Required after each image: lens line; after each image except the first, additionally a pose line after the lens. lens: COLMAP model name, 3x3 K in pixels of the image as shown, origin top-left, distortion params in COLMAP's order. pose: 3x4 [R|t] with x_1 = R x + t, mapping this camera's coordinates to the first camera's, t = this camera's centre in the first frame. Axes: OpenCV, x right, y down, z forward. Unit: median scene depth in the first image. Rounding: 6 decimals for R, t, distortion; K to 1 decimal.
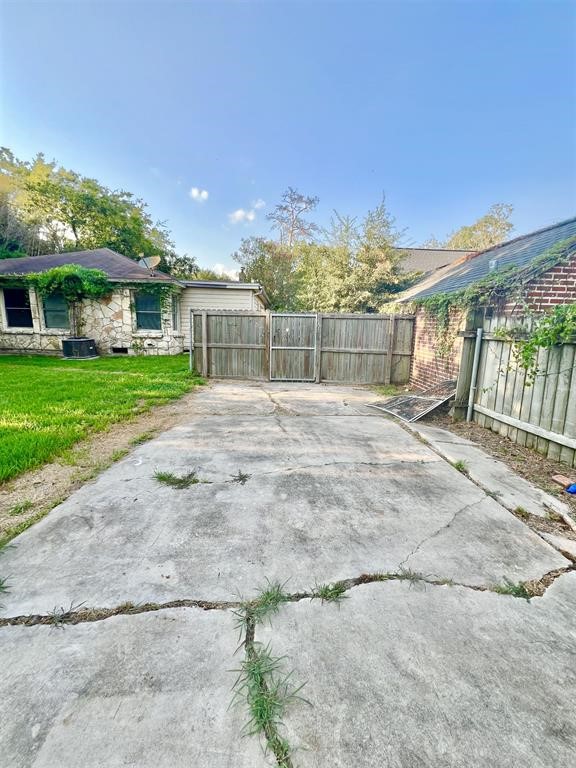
lens RADIAL K [[308.8, 0, 287.2], [0, 308.8, 380.8], [0, 0, 1]] dist [-0.002587, 0.000534]
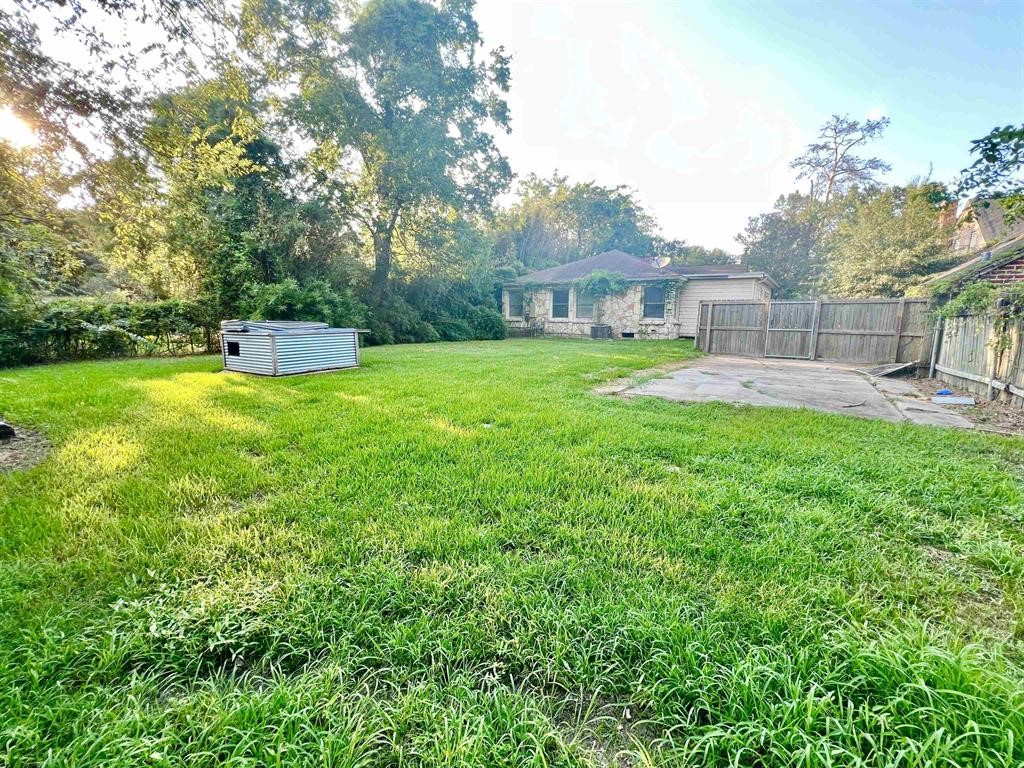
lens RADIAL K [[411.7, 0, 510.8], [0, 411.7, 385.1], [0, 0, 1]] dist [-0.002587, 0.000534]
pose [[0.803380, 0.081185, -0.589907, 0.075060], [-0.090442, 0.995805, 0.013876, 0.125574], [0.588558, 0.042204, 0.807352, -0.627197]]
